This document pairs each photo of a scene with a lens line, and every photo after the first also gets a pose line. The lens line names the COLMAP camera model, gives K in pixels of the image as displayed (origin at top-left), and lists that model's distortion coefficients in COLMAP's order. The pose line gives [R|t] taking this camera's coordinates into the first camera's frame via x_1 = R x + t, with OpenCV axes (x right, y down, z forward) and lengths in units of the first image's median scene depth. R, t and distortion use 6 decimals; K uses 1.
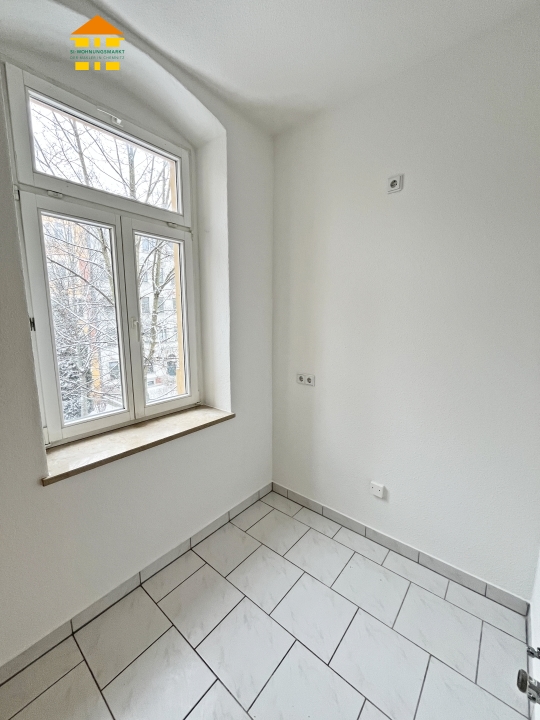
lens RADIAL K [[292.2, 0, 270.0], [0, 292.2, 360.0], [0, 0, 1]] dist [-0.002923, -0.000314]
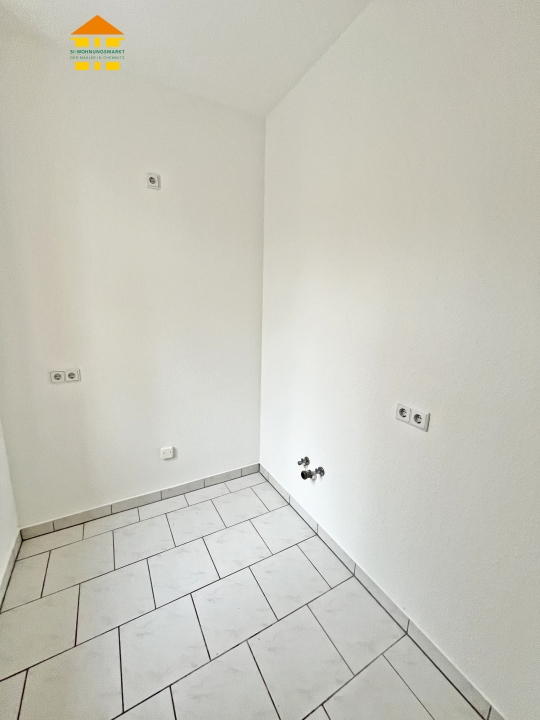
lens RADIAL K [[292.2, 0, 270.0], [0, 292.2, 360.0], [0, 0, 1]] dist [-0.002923, -0.000314]
pose [[0.352229, -0.174404, 0.919521, -0.489553], [0.120649, 0.982748, 0.140181, -0.026584], [-0.928105, 0.061564, 0.367194, 0.185854]]
